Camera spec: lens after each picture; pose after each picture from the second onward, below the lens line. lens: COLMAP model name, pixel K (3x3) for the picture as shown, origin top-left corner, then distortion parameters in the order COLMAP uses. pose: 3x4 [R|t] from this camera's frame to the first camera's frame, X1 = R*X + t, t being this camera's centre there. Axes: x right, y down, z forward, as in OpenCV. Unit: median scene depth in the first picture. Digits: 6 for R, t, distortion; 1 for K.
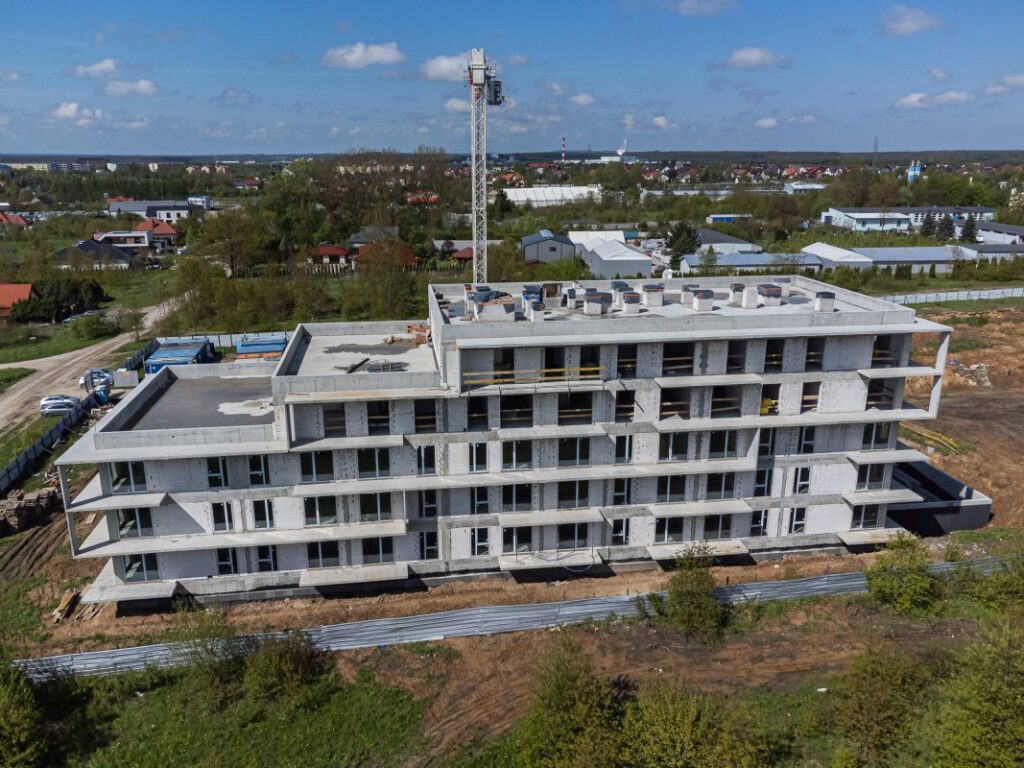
lens RADIAL K [[787.2, 0, 512.0], [0, 787.2, 384.0], [0, 0, 1]] dist [0.051564, -0.097960]
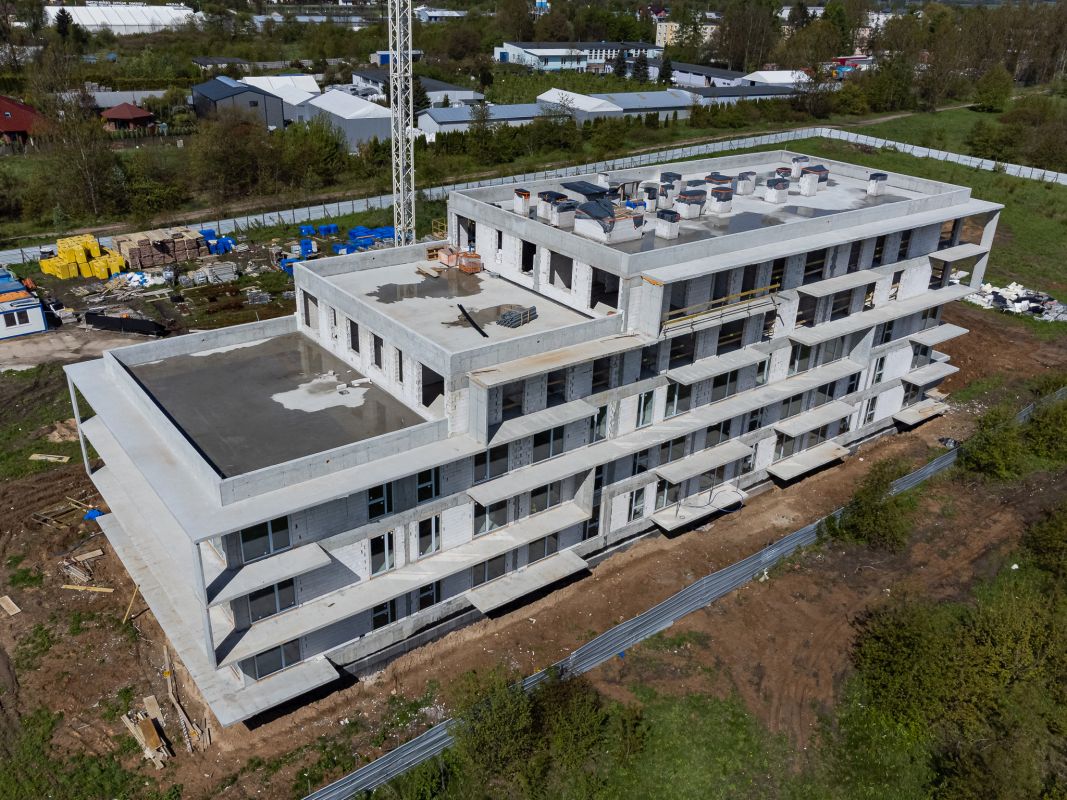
lens RADIAL K [[912.0, 0, 533.5], [0, 912.0, 400.0], [0, 0, 1]] dist [0.001041, 0.004440]
pose [[0.874507, -0.176149, 0.451895, -0.568508], [0.099223, 0.976987, 0.188815, -0.107144], [-0.474755, -0.120281, 0.871860, 0.215530]]
